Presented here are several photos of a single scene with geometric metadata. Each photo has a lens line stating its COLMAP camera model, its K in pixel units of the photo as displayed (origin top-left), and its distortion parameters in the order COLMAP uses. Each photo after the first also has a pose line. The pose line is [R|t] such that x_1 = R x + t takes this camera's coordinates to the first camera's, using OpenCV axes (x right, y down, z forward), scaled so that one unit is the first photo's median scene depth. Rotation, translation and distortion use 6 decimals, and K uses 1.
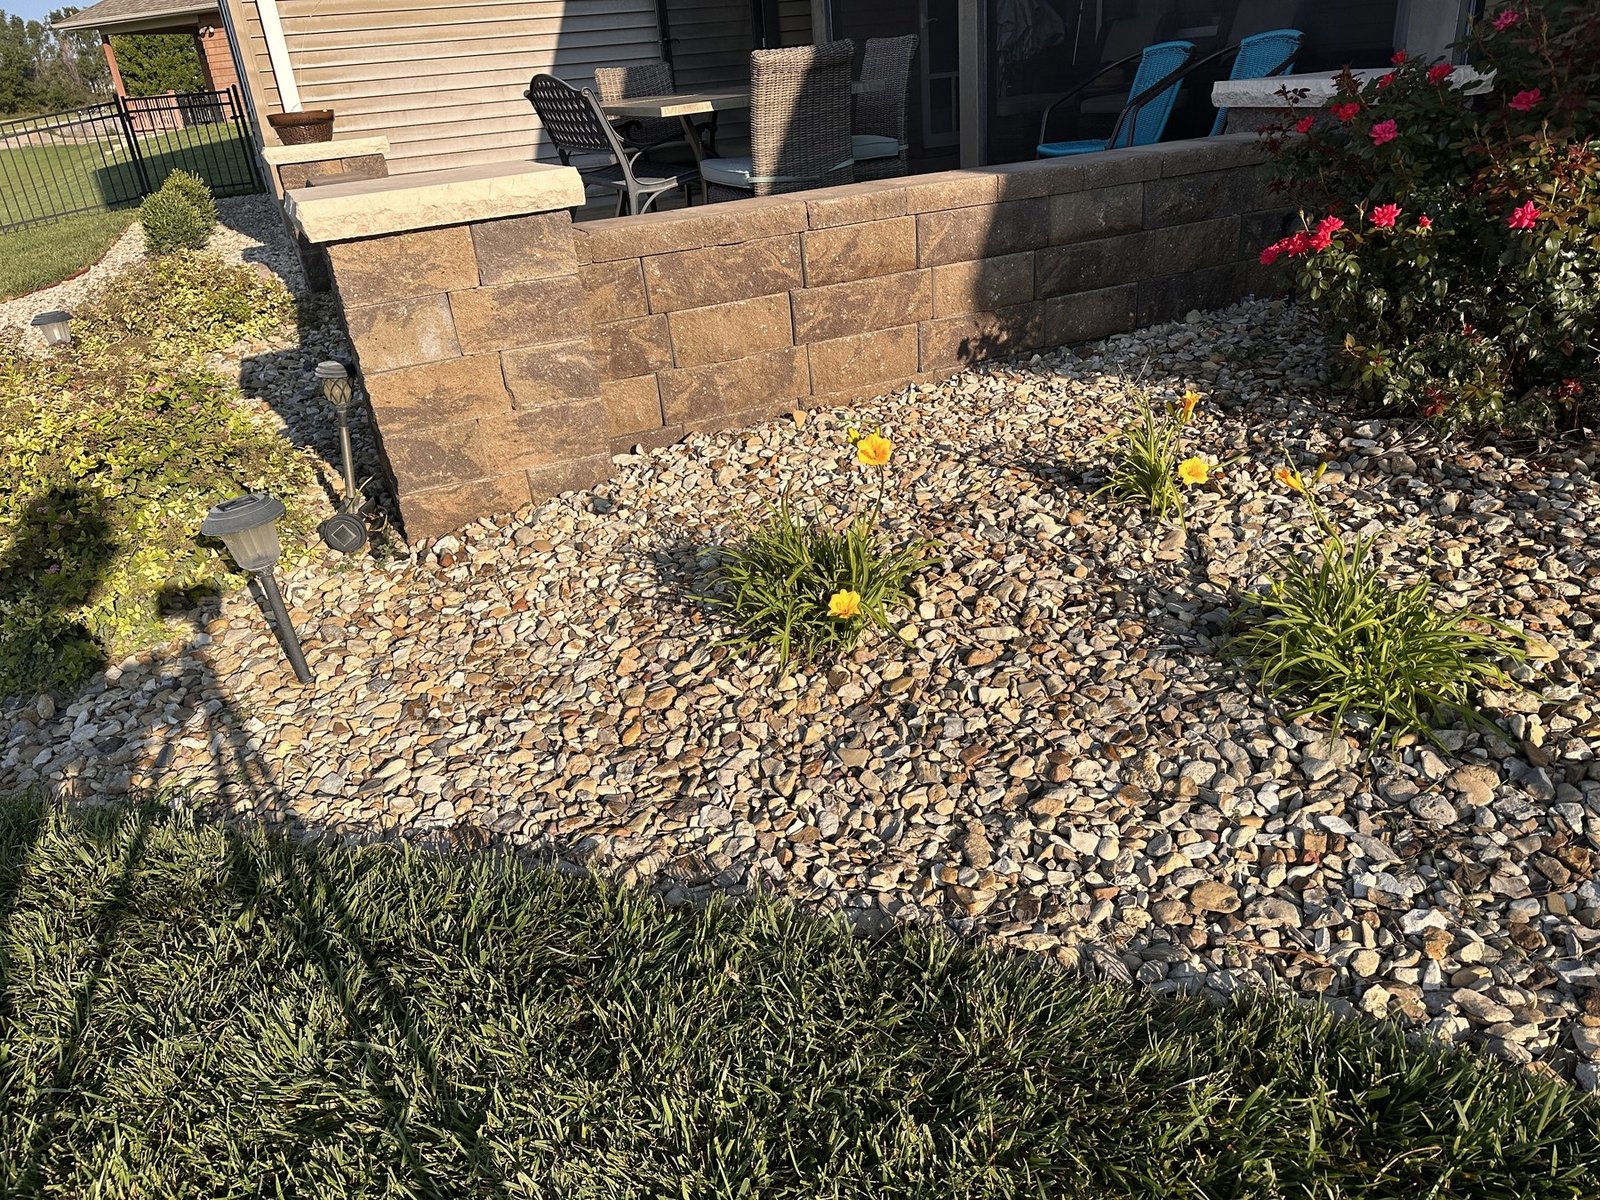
lens RADIAL K [[1119.0, 0, 807.2], [0, 1119.0, 613.3], [0, 0, 1]] dist [0.089640, -0.136512]
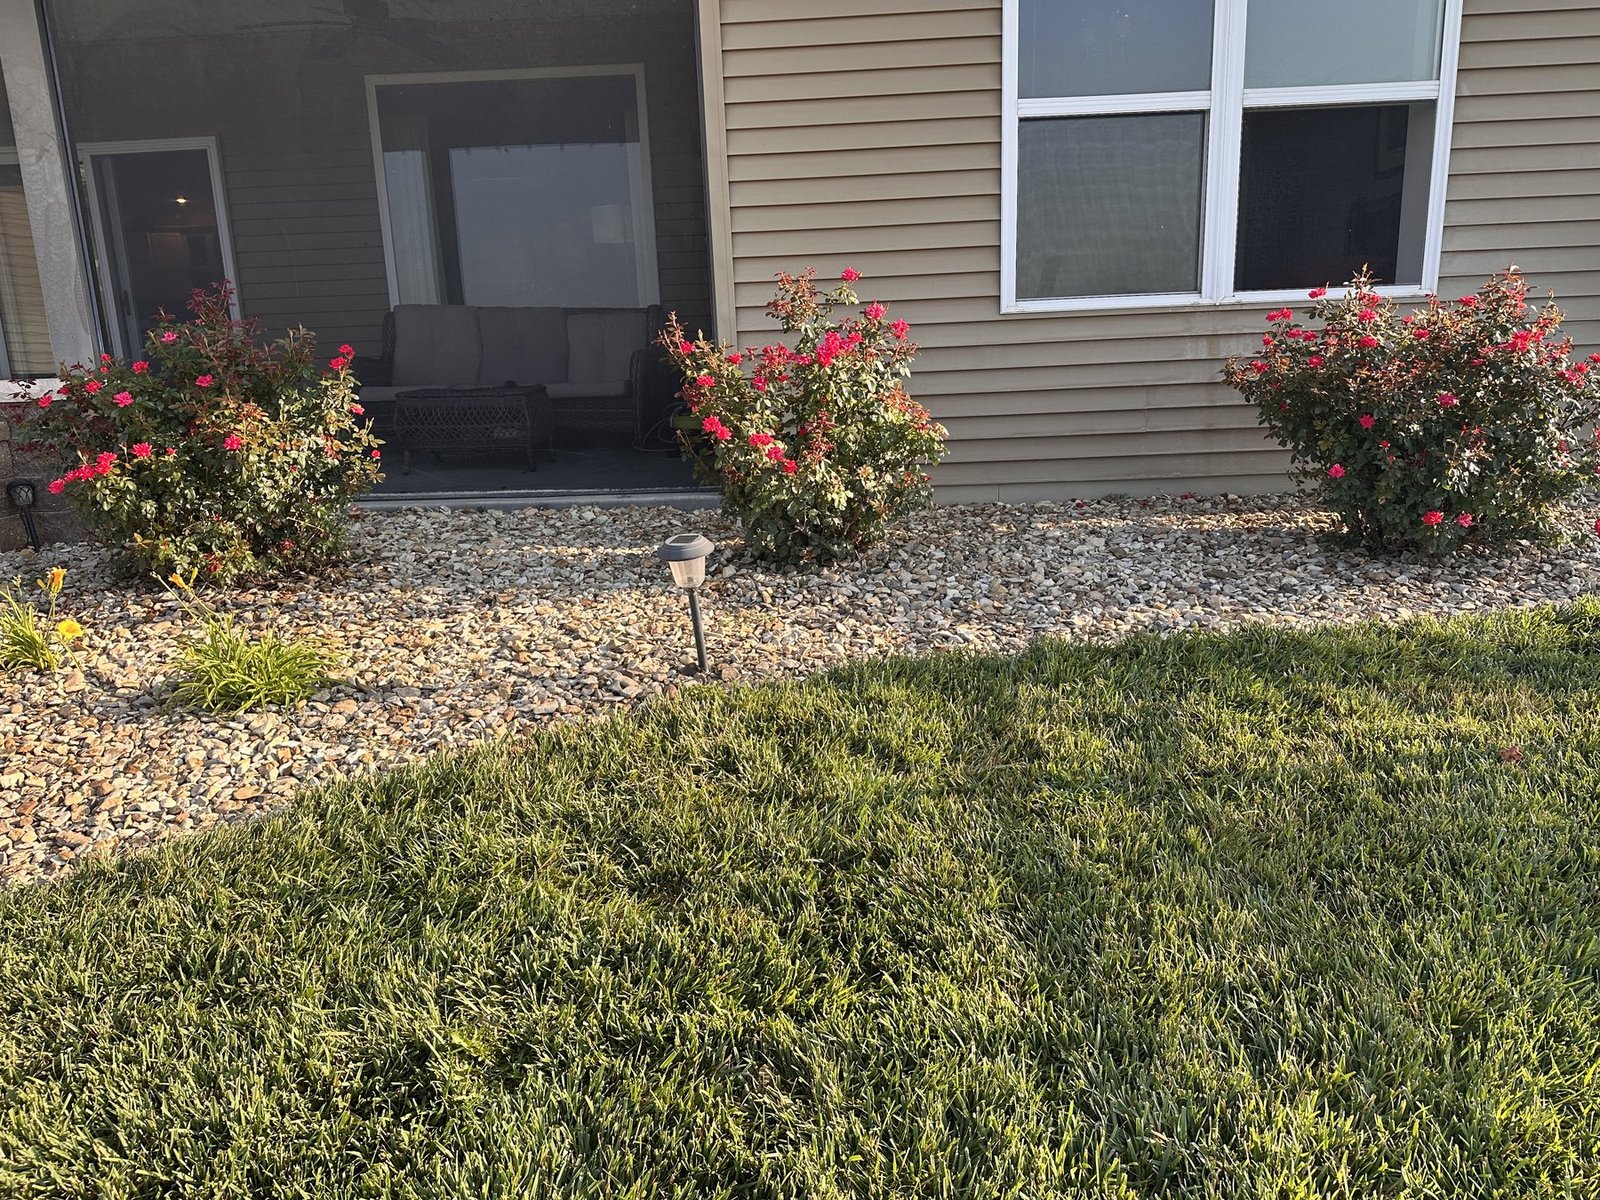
lens RADIAL K [[1133.4, 0, 800.0], [0, 1133.4, 600.0], [0, 0, 1]] dist [0.059466, -0.081119]
pose [[0.459800, -0.144367, 0.876209, -0.457097], [0.388915, 0.919774, -0.052542, 0.256246], [-0.798329, 0.364930, 0.479059, -0.366361]]
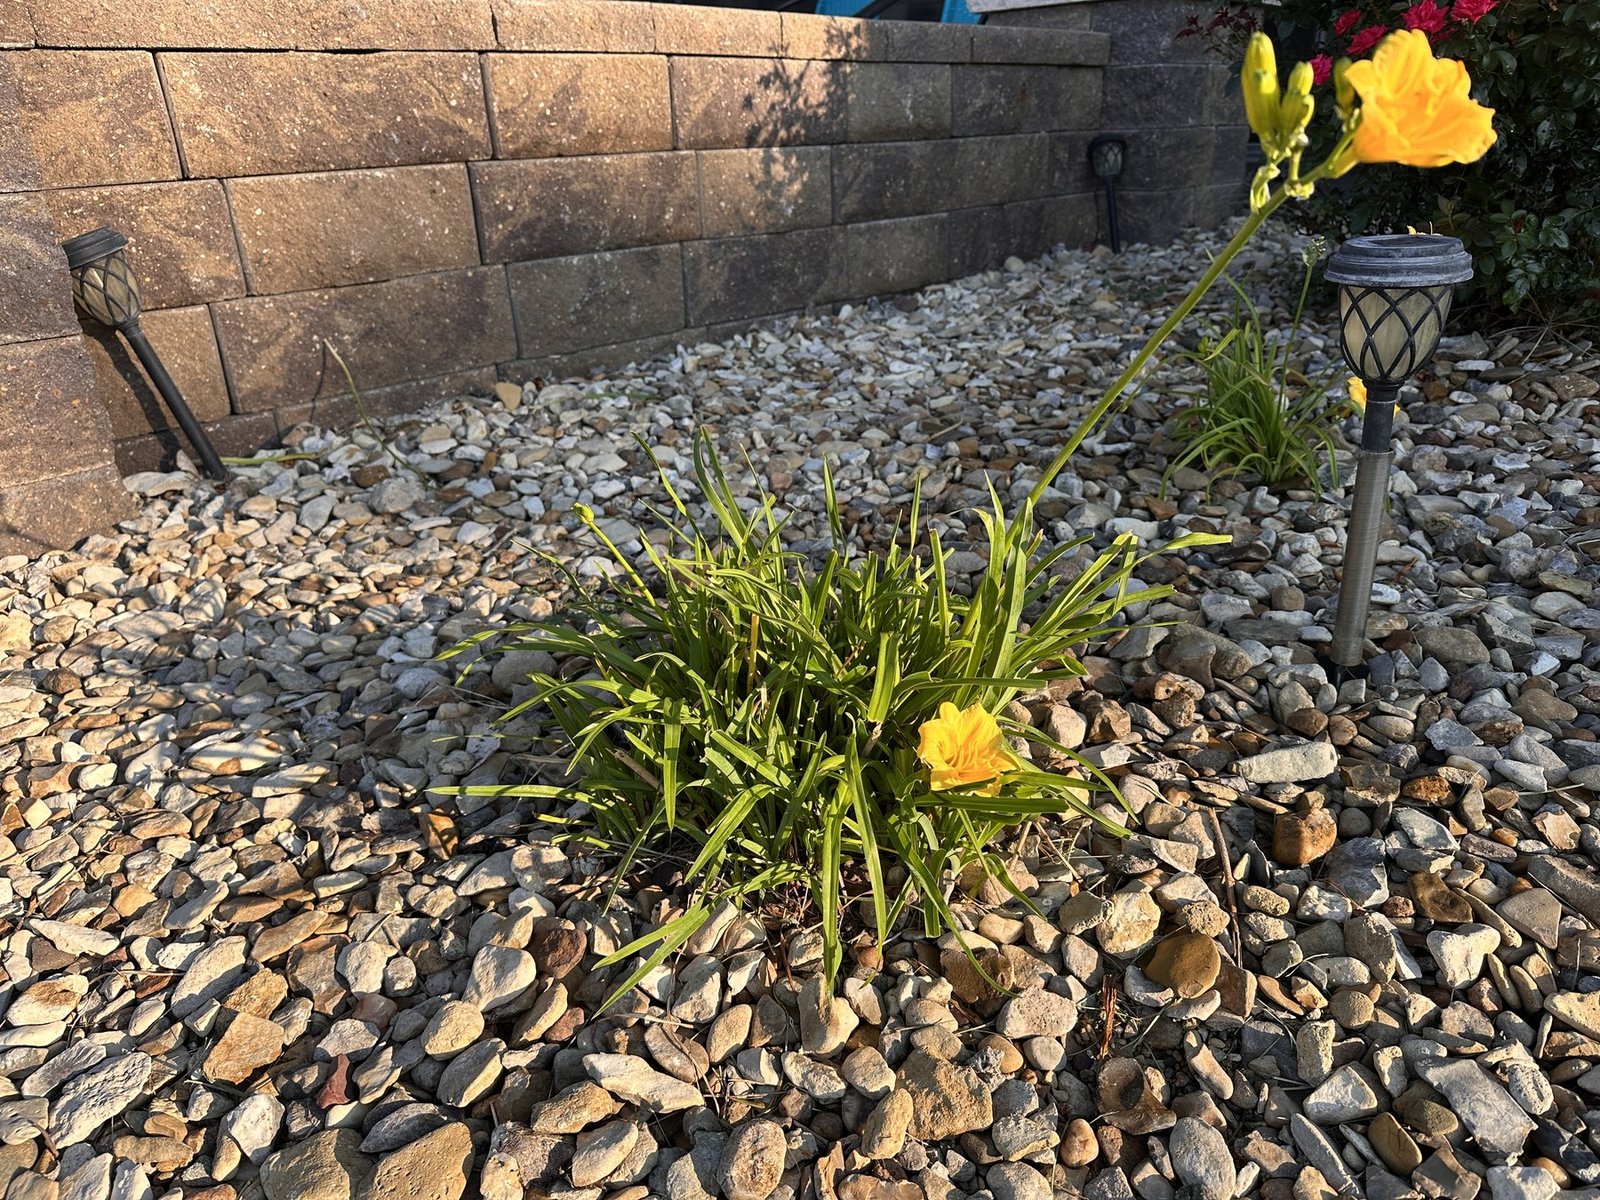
lens RADIAL K [[1120.2, 0, 800.0], [0, 1120.2, 600.0], [0, 0, 1]] dist [0.055833, -0.107681]
pose [[0.924999, -0.100597, 0.366411, -0.113738], [0.131788, 0.989396, -0.061061, -0.032664], [-0.356382, 0.104770, 0.928448, 0.605435]]
